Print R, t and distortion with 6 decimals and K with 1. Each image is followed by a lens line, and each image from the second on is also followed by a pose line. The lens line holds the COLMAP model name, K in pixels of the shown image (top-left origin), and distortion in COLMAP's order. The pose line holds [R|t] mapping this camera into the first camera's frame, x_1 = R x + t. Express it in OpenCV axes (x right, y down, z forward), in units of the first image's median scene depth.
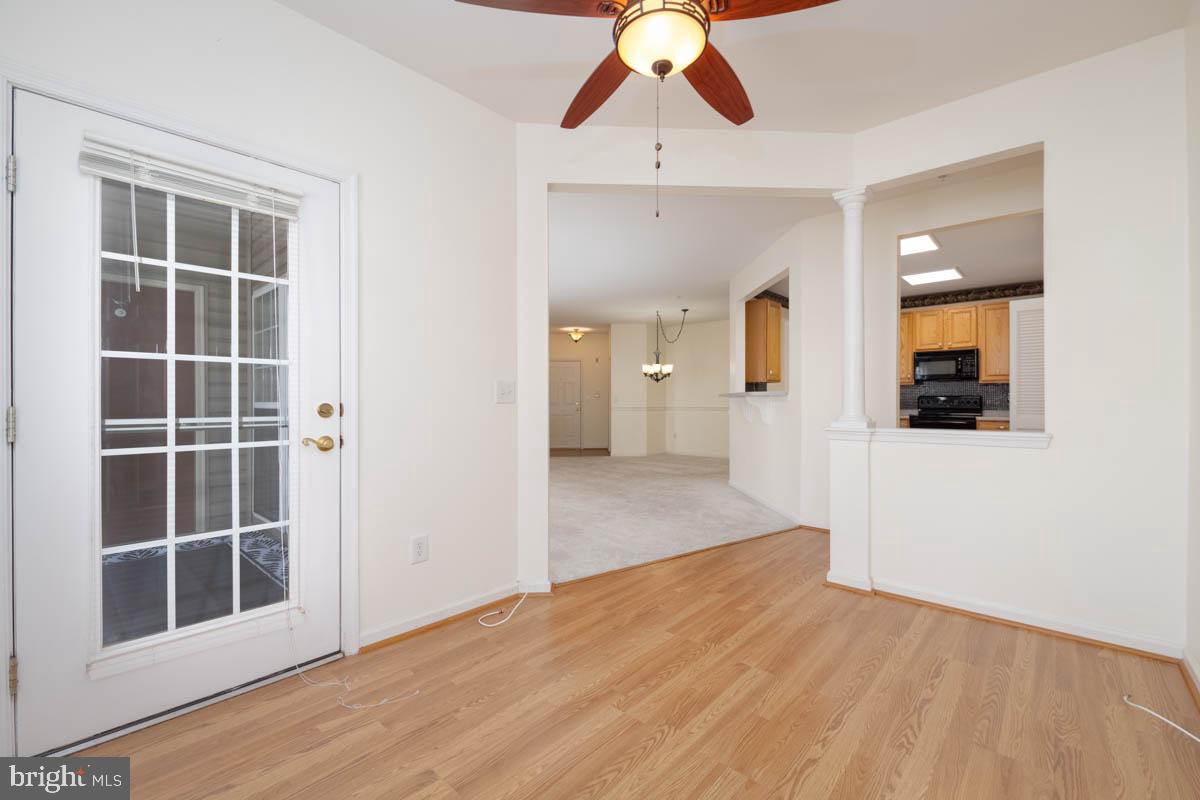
lens RADIAL K [[513.1, 0, 600.0], [0, 513.1, 400.0], [0, 0, 1]] dist [-0.000297, -0.000052]
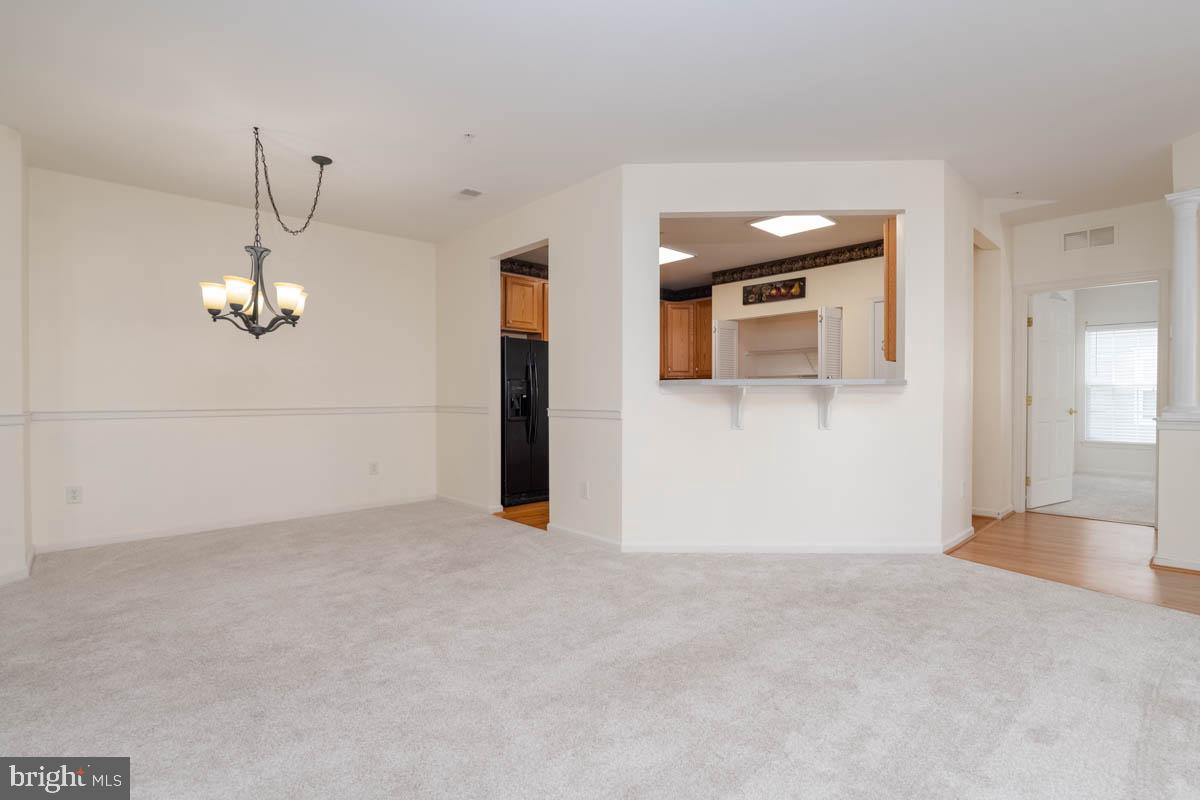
lens RADIAL K [[567.6, 0, 609.2], [0, 567.6, 402.7], [0, 0, 1]] dist [0.000003, -0.006910]
pose [[0.063683, -0.008508, 0.997934, -0.251264], [-0.001940, 0.999961, 0.008650, 0.005532], [-0.997968, -0.002486, 0.063664, 0.754278]]
